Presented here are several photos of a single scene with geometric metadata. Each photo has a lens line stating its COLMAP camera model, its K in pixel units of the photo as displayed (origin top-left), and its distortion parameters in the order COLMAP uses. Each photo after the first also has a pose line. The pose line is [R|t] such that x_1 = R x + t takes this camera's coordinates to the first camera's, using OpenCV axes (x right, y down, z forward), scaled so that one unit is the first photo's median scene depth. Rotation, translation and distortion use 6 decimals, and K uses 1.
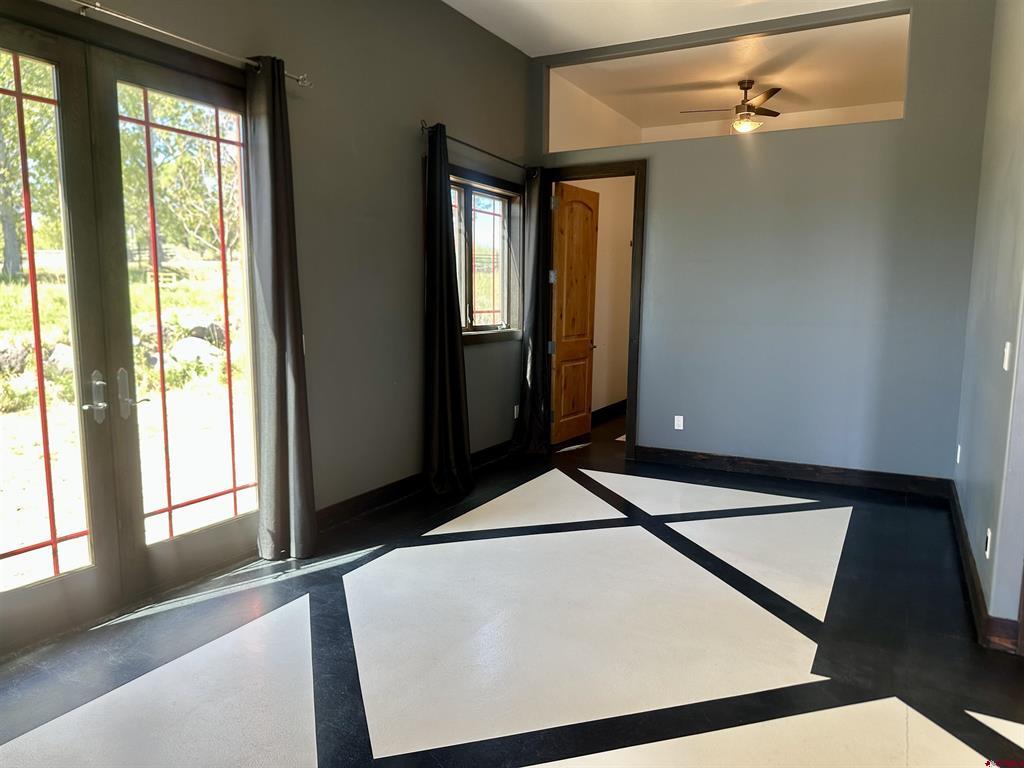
lens RADIAL K [[713.2, 0, 514.9], [0, 713.2, 391.6], [0, 0, 1]] dist [0.078925, -0.098422]
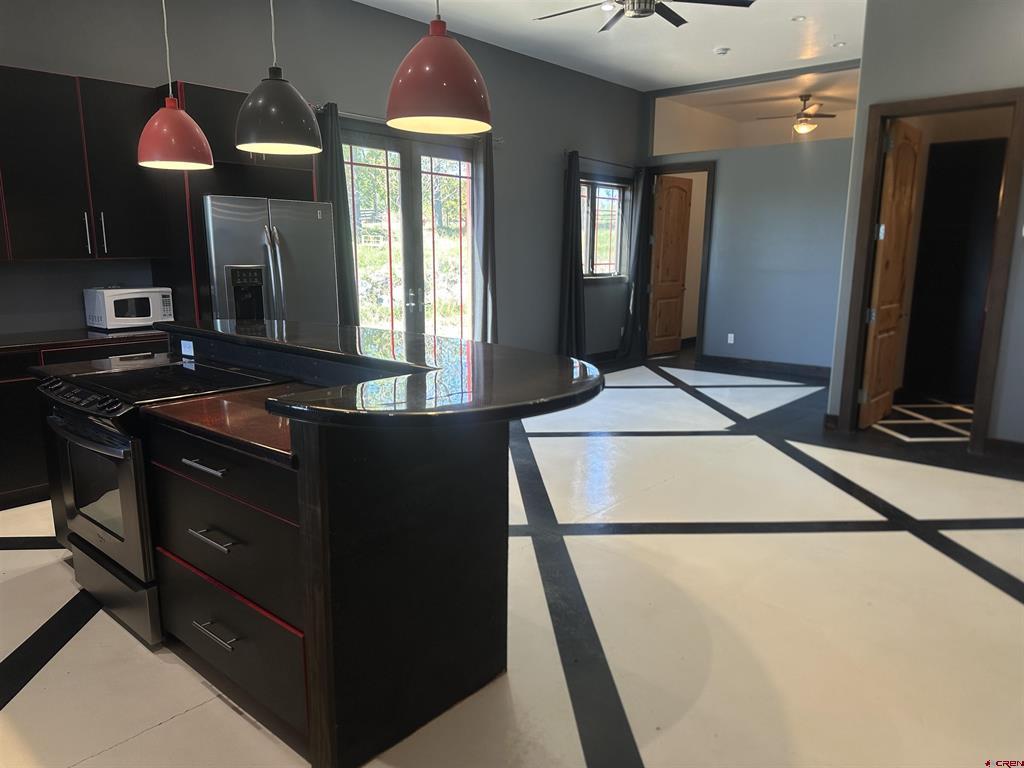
lens RADIAL K [[716.7, 0, 519.0], [0, 716.7, 391.7], [0, 0, 1]] dist [0.081203, -0.121049]
pose [[0.977424, 0.039894, -0.207488, 0.113316], [-0.027563, 0.997696, 0.061986, 0.071661], [0.209483, -0.054868, 0.976272, -0.566824]]
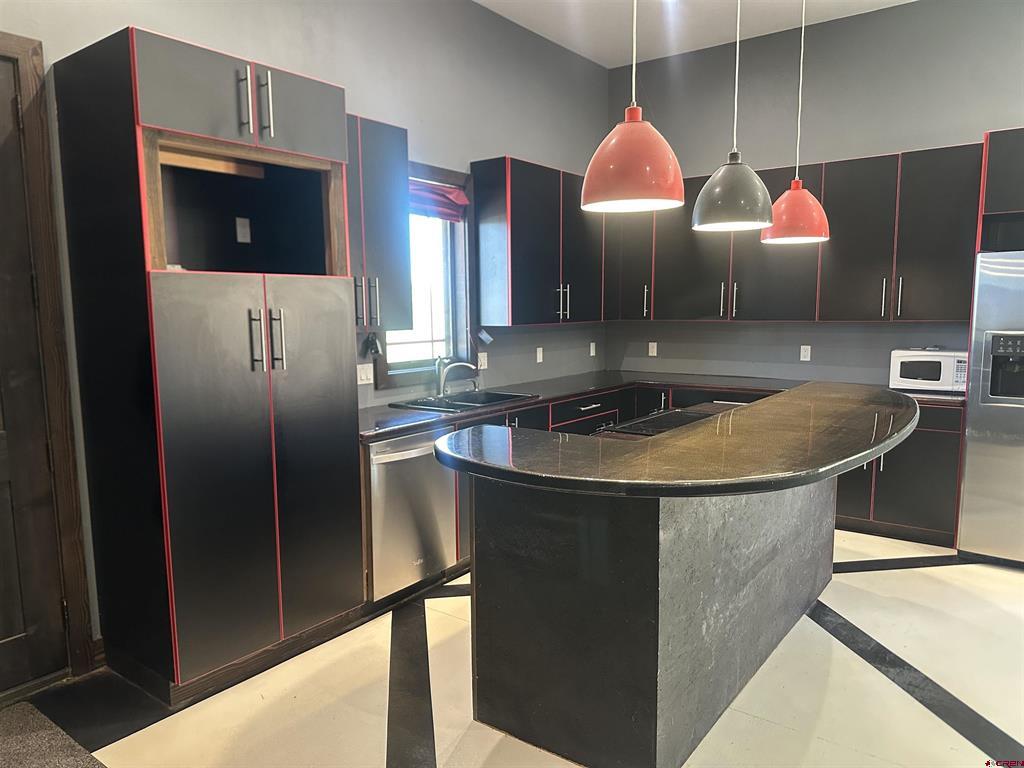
lens RADIAL K [[713.2, 0, 514.9], [0, 713.2, 391.6], [0, 0, 1]] dist [0.078925, -0.098422]
pose [[-0.145564, 0.112880, -0.982888, 0.365688], [-0.122003, 0.983839, 0.131058, 0.016048], [0.981798, 0.138992, -0.129440, -0.215536]]
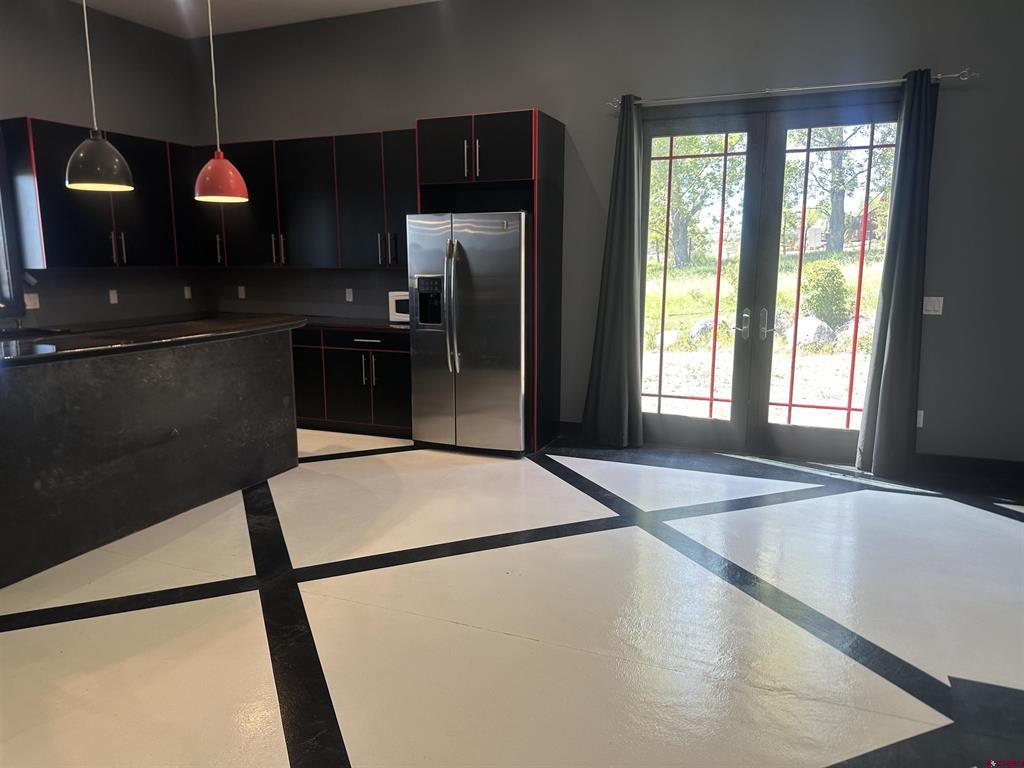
lens RADIAL K [[716.7, 0, 519.0], [0, 716.7, 391.7], [0, 0, 1]] dist [0.081203, -0.121049]
pose [[0.105322, 0.174757, -0.978962, 0.540846], [-0.128825, 0.978540, 0.160822, -0.021331], [0.986058, 0.109177, 0.125575, 0.140262]]
